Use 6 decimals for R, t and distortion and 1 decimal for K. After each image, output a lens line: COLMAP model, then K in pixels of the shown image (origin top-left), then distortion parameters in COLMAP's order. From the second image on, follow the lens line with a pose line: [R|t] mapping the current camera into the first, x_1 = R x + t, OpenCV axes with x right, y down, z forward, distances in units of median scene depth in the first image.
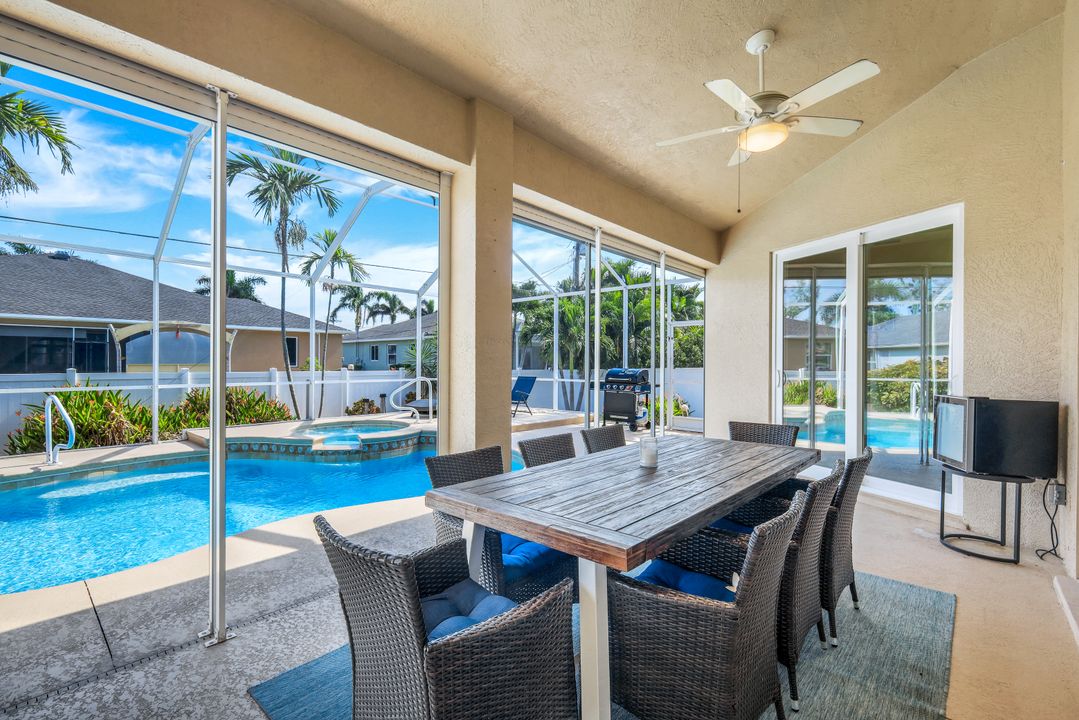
lens RADIAL K [[477.8, 0, 543.3], [0, 477.8, 349.4], [0, 0, 1]] dist [0.000616, -0.000491]
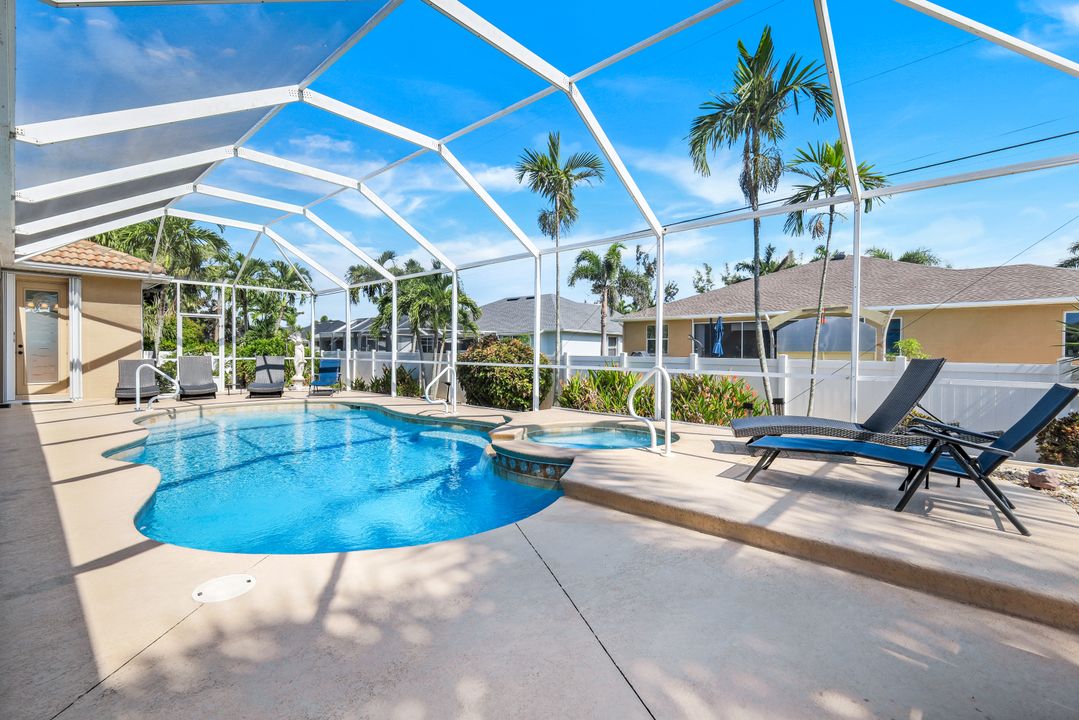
lens RADIAL K [[477.8, 0, 543.3], [0, 477.8, 349.4], [0, 0, 1]] dist [0.000616, -0.000491]
pose [[0.001428, -0.009023, -0.999958, 0.331861], [0.021115, 0.999737, -0.008991, 0.049417], [0.999776, -0.021101, 0.001618, 1.006536]]
